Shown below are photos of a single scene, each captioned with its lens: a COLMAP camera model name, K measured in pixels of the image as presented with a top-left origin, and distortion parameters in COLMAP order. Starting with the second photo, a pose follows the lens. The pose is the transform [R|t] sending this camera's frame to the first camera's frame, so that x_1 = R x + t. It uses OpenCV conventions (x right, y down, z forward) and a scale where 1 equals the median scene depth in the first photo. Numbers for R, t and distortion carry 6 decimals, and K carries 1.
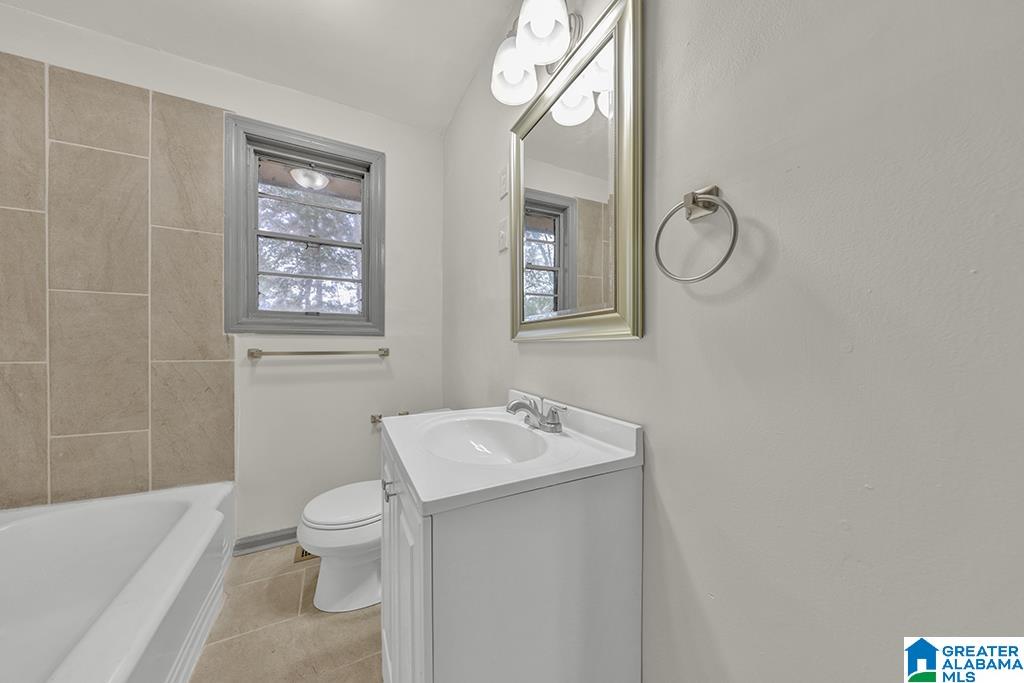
lens RADIAL K [[330.1, 0, 511.9], [0, 330.1, 344.5], [0, 0, 1]] dist [0.001017, -0.000199]
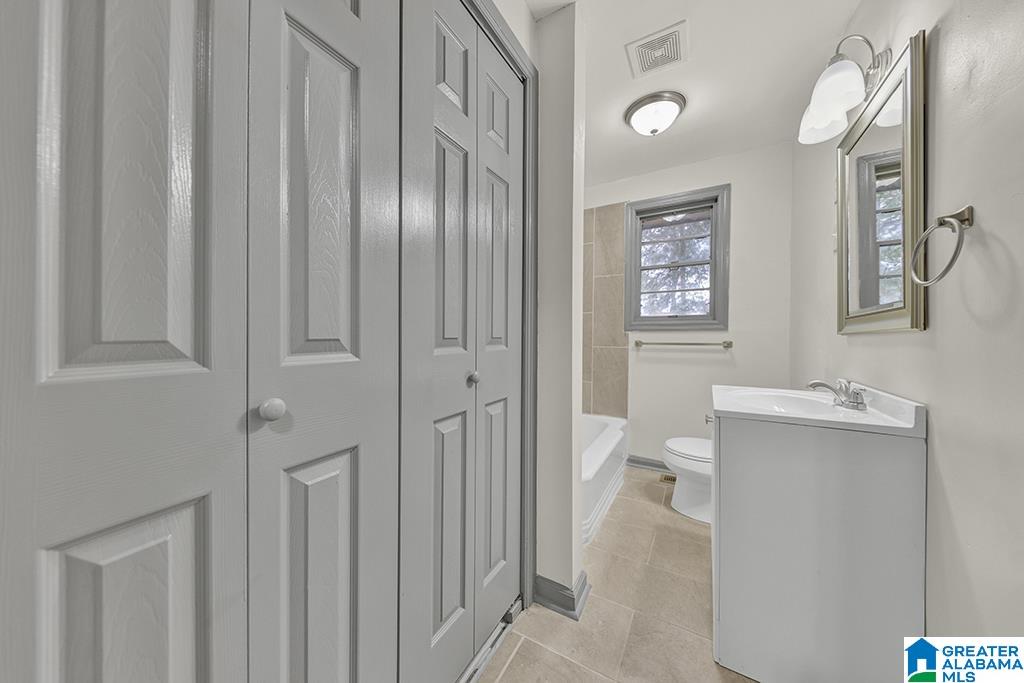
lens RADIAL K [[330.1, 0, 511.9], [0, 330.1, 344.5], [0, 0, 1]] dist [0.001017, -0.000199]
pose [[0.530909, 0.016242, -0.847273, 0.281033], [-0.001951, 0.999837, 0.017945, 0.004677], [0.847427, -0.007874, 0.530854, -0.413234]]
